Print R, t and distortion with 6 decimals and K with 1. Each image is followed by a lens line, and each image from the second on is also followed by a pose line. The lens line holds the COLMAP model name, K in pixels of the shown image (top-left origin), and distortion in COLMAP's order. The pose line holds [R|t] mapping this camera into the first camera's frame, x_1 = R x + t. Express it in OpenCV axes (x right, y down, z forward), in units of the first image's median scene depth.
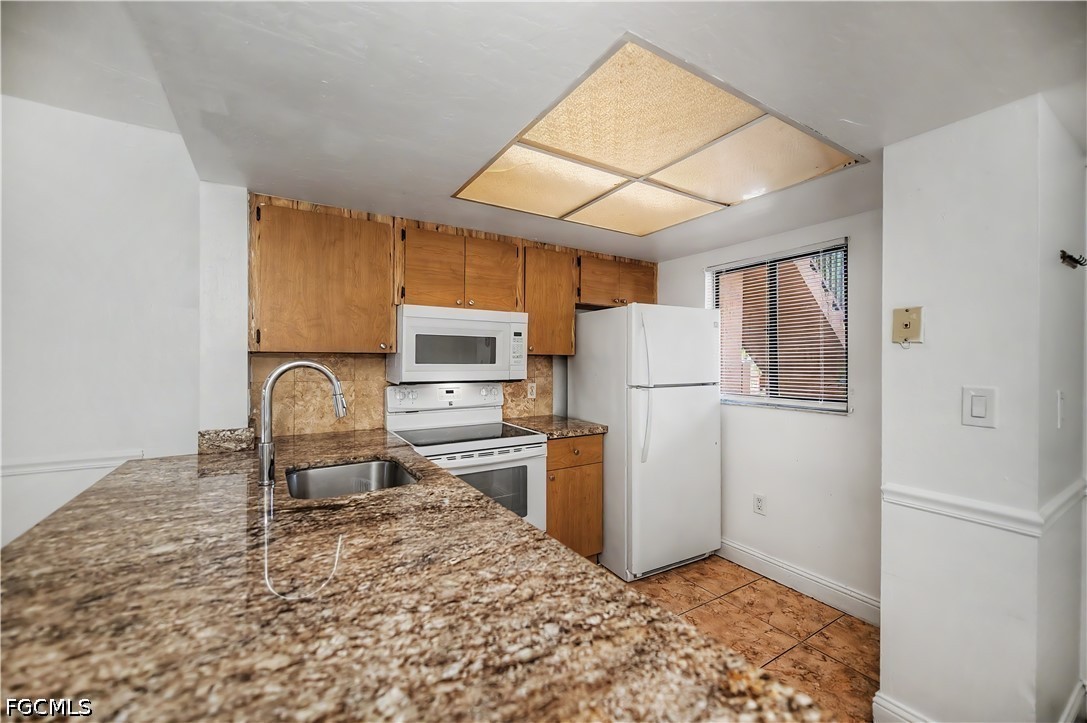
lens RADIAL K [[434.8, 0, 545.7], [0, 434.8, 355.8], [0, 0, 1]] dist [0.000004, -0.002330]
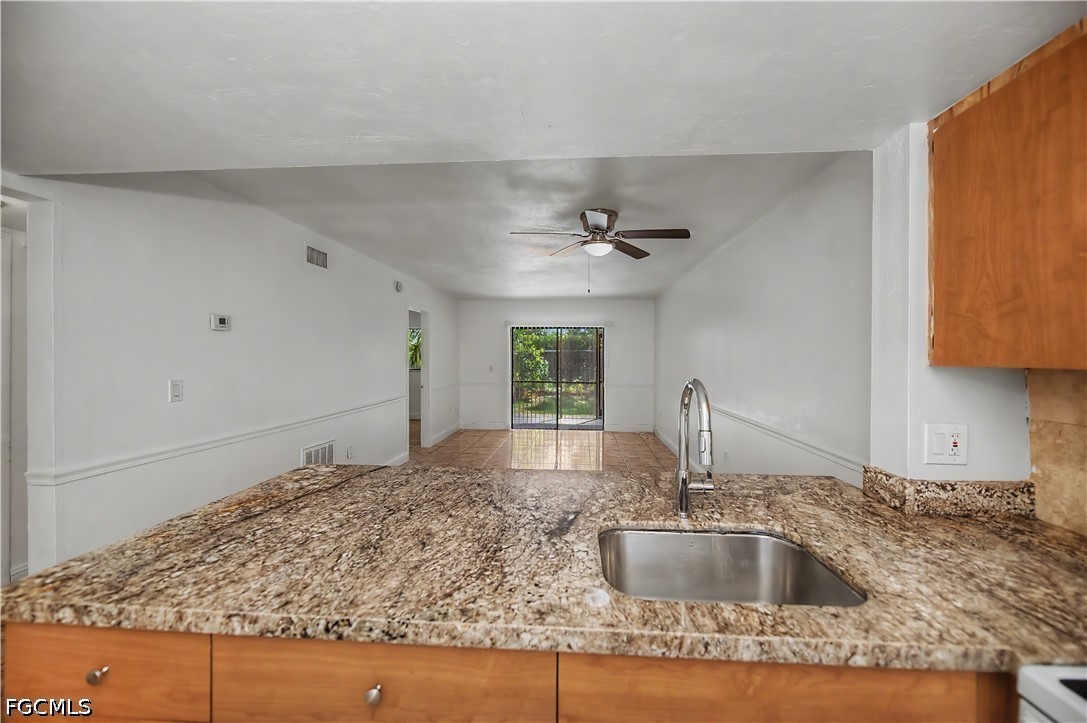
lens RADIAL K [[434.8, 0, 554.7], [0, 434.8, 354.9], [0, 0, 1]] dist [0.000004, -0.002330]
pose [[-0.587210, -0.006844, -0.809406, 0.170492], [0.002680, 0.999942, -0.010399, -0.020135], [0.809430, -0.008276, -0.587158, 0.902797]]
